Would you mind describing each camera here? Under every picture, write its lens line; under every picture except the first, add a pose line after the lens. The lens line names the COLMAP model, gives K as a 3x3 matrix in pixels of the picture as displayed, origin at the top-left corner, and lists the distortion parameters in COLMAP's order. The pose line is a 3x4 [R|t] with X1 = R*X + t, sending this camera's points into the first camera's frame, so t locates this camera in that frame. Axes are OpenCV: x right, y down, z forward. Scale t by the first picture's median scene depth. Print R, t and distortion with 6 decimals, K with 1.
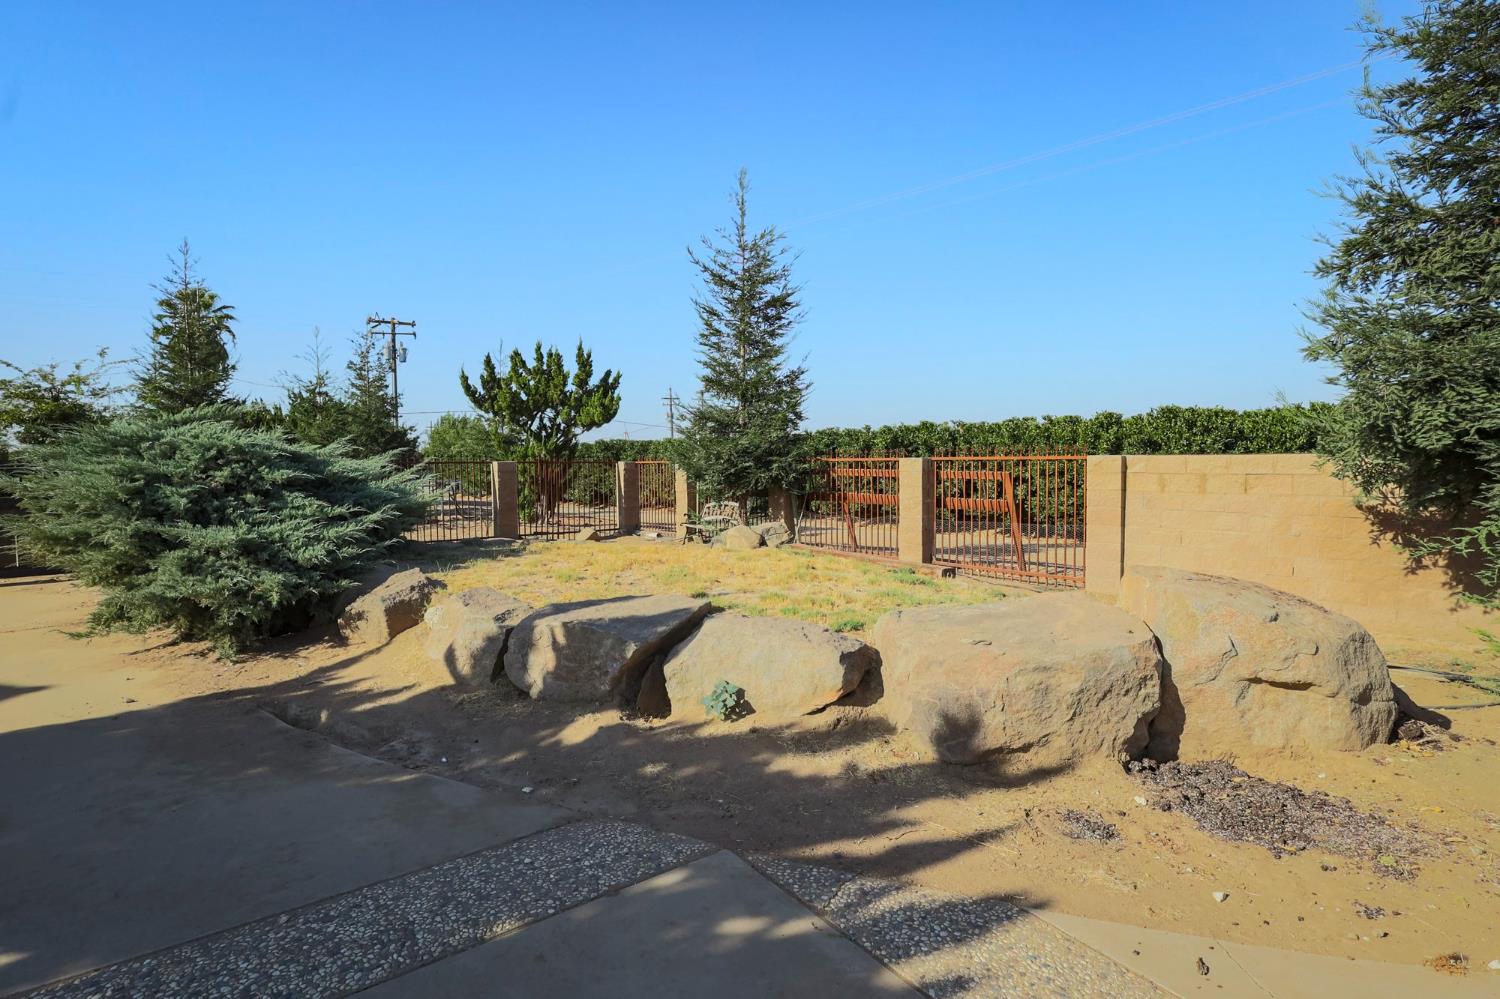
lens RADIAL K [[736.8, 0, 746.7], [0, 736.8, 498.6], [0, 0, 1]] dist [-0.001308, 0.001194]
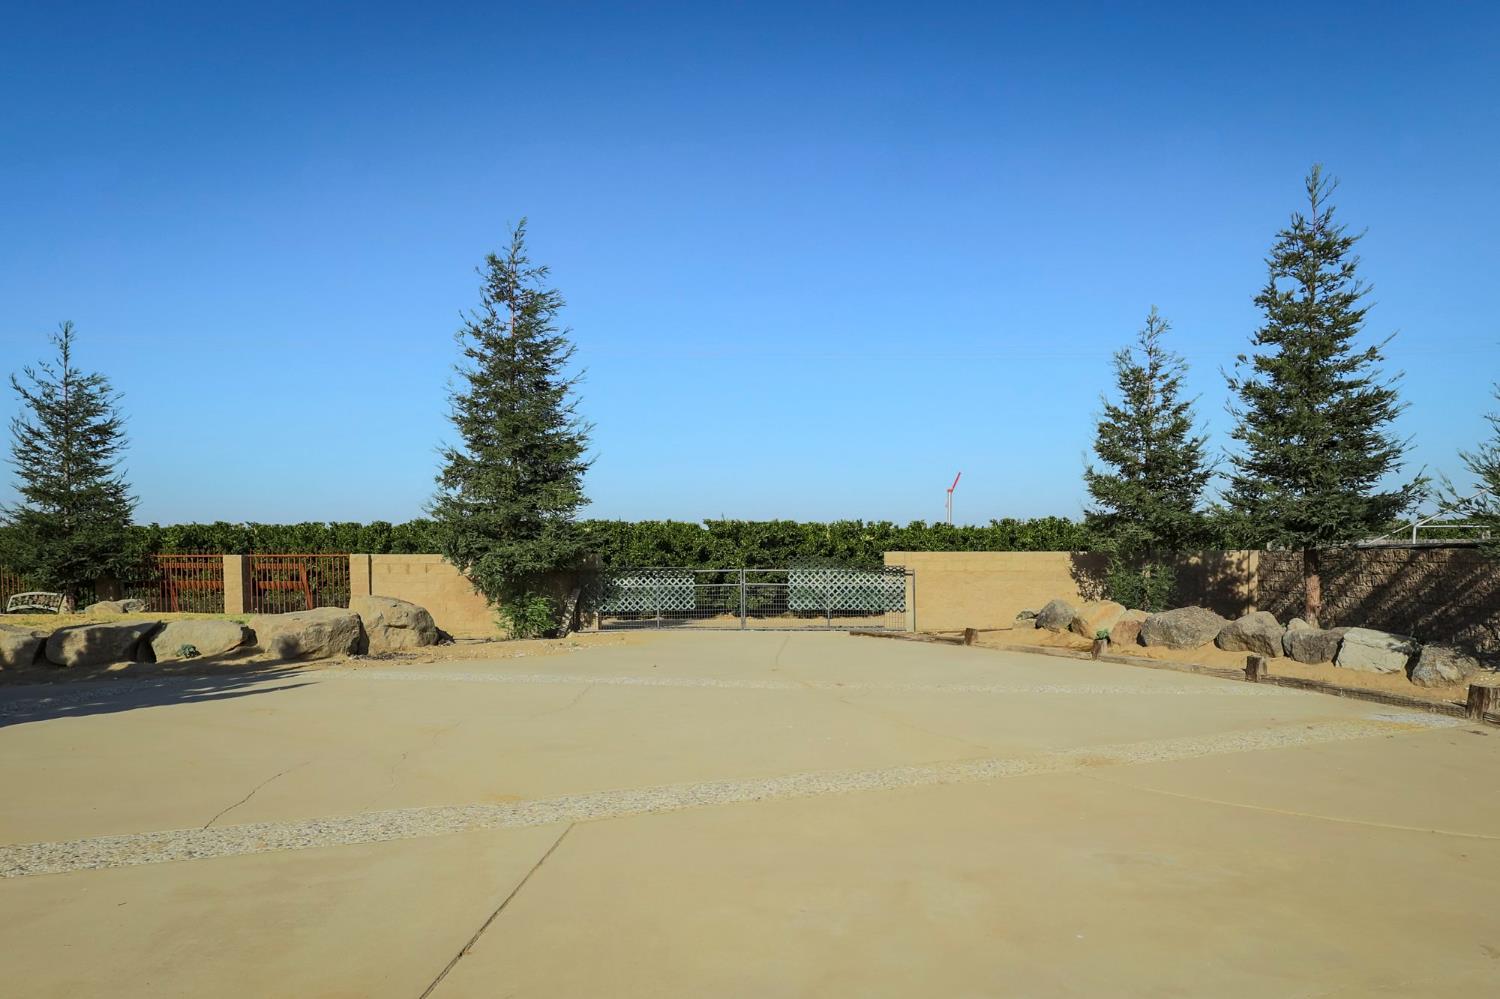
lens RADIAL K [[736.8, 0, 703.7], [0, 736.8, 582.8], [0, 0, 1]] dist [-0.001308, 0.001194]
pose [[0.666251, -0.022099, 0.745400, -0.233114], [0.035786, 0.999357, -0.002359, 0.035351], [-0.744869, 0.028247, 0.666613, -0.643925]]
